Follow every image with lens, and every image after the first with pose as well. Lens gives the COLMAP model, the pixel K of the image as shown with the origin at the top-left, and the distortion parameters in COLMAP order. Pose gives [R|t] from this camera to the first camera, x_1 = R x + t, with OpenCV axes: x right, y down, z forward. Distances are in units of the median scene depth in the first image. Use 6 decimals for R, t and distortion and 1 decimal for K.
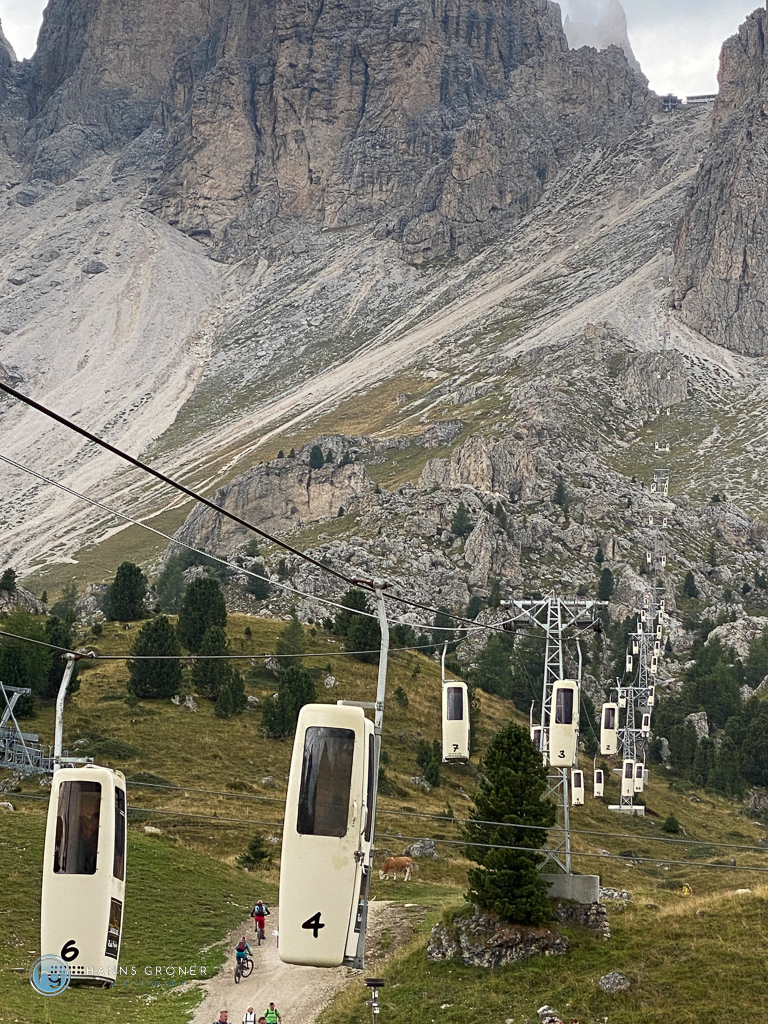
lens RADIAL K [[2697.7, 0, 386.9], [0, 2697.7, 510.0], [0, 0, 1]] dist [0.048412, 0.000000]
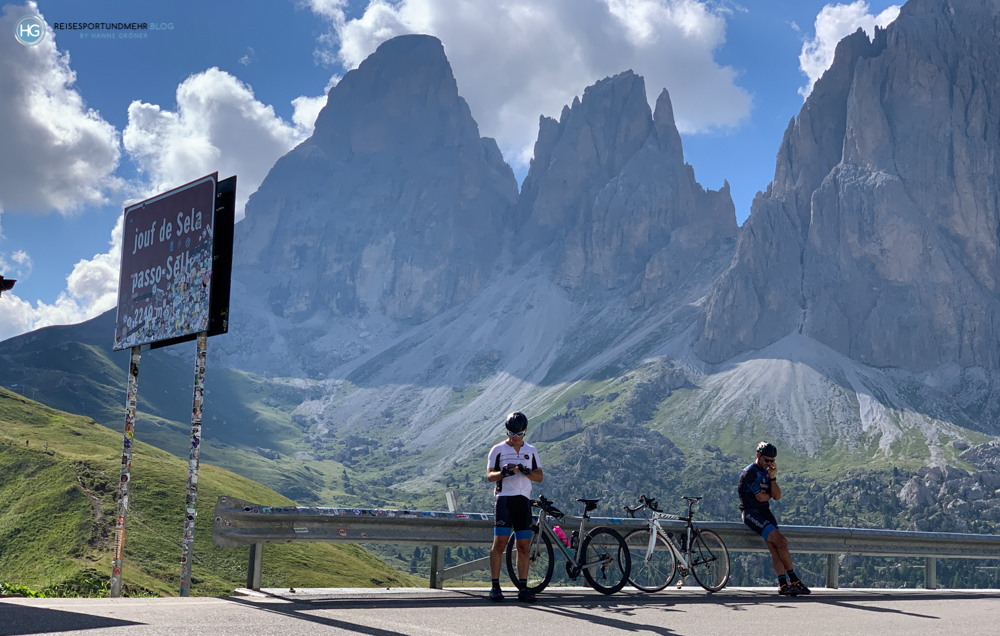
lens RADIAL K [[1465.4, 0, 494.8], [0, 1465.4, 324.8], [0, 0, 1]] dist [0.055501, 0.000000]
pose [[0.982893, -0.008258, -0.183993, 0.168027], [0.019178, 0.998153, 0.057648, -0.176128], [0.183177, -0.060190, 0.981236, -0.678442]]
